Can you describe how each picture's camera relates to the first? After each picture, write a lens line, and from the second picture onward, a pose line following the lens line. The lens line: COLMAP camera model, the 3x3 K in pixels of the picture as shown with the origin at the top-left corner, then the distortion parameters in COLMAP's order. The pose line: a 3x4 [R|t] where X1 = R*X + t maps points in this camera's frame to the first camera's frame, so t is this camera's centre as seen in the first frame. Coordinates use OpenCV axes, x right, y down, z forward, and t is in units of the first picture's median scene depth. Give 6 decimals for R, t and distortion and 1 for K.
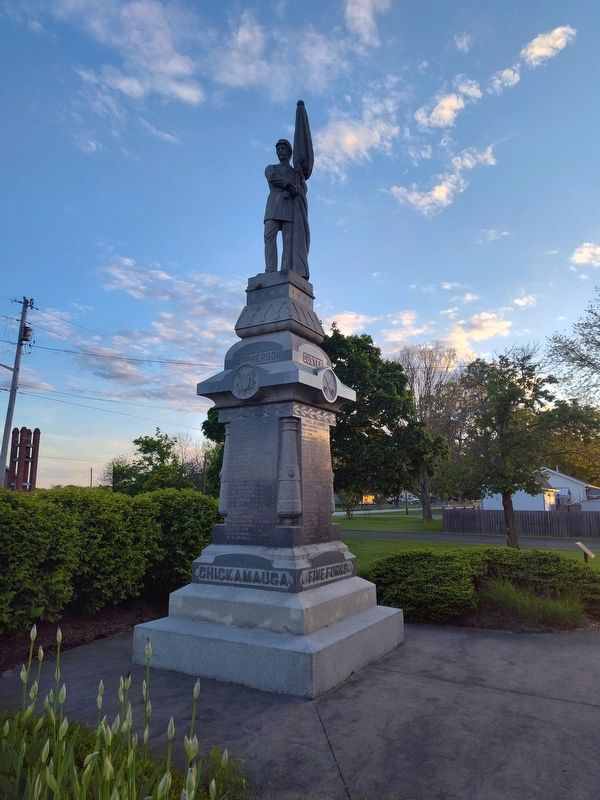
lens RADIAL K [[542.7, 0, 300.0], [0, 542.7, 400.0], [0, 0, 1]] dist [0.007807, -0.002168]
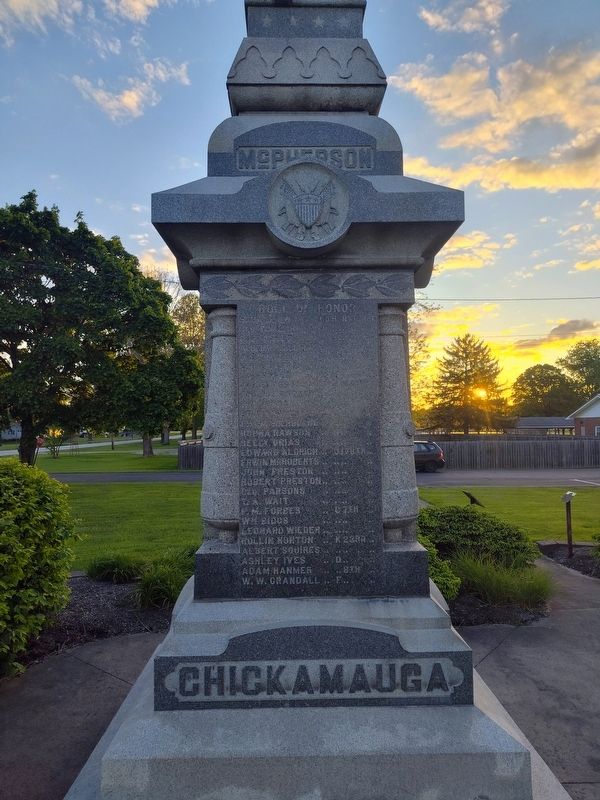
lens RADIAL K [[542.7, 0, 300.0], [0, 542.7, 400.0], [0, 0, 1]] dist [0.007807, -0.002168]
pose [[0.848530, 0.019609, 0.528784, -0.323580], [-0.085205, 0.991336, 0.099966, 0.071486], [-0.522242, -0.129879, 0.842849, 0.657335]]
